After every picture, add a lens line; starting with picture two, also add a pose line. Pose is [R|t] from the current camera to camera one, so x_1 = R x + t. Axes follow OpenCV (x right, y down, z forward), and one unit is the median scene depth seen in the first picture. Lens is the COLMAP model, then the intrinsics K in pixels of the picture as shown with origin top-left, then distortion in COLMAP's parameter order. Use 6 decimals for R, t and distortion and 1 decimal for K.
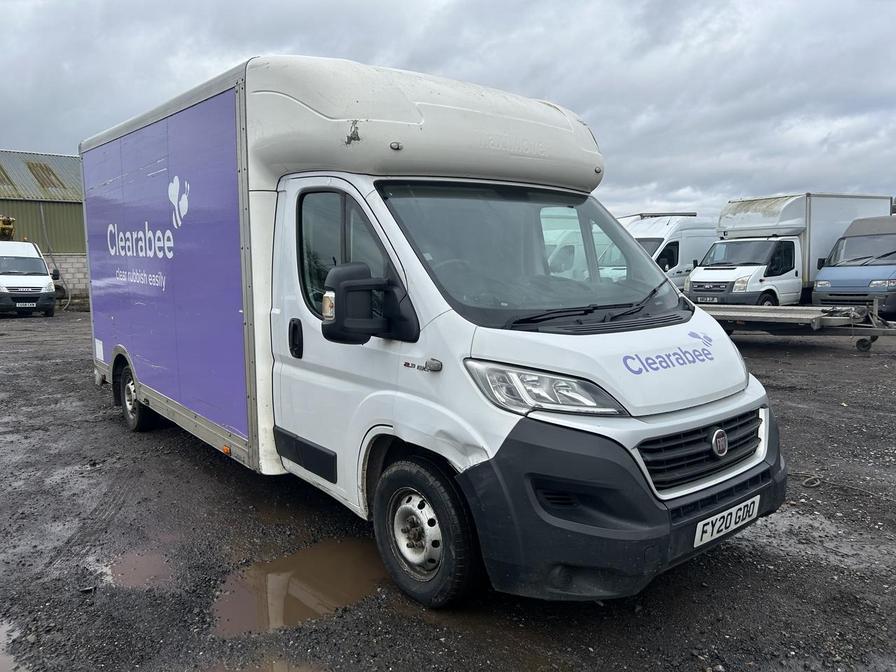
lens RADIAL K [[683.5, 0, 445.8], [0, 683.5, 335.5], [0, 0, 1]] dist [0.032203, -0.019705]
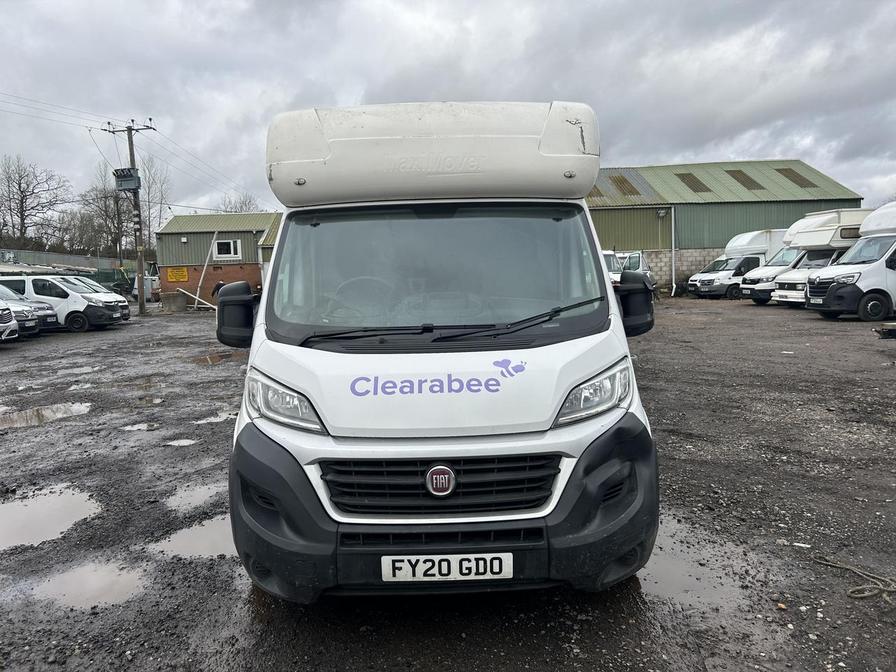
lens RADIAL K [[683.5, 0, 422.4], [0, 683.5, 316.0], [0, 0, 1]] dist [0.032203, -0.019705]
pose [[0.767102, 0.040156, -0.640268, 0.968406], [-0.050895, 0.998703, 0.001659, -0.066507], [0.639503, 0.031314, 0.768150, 0.268876]]
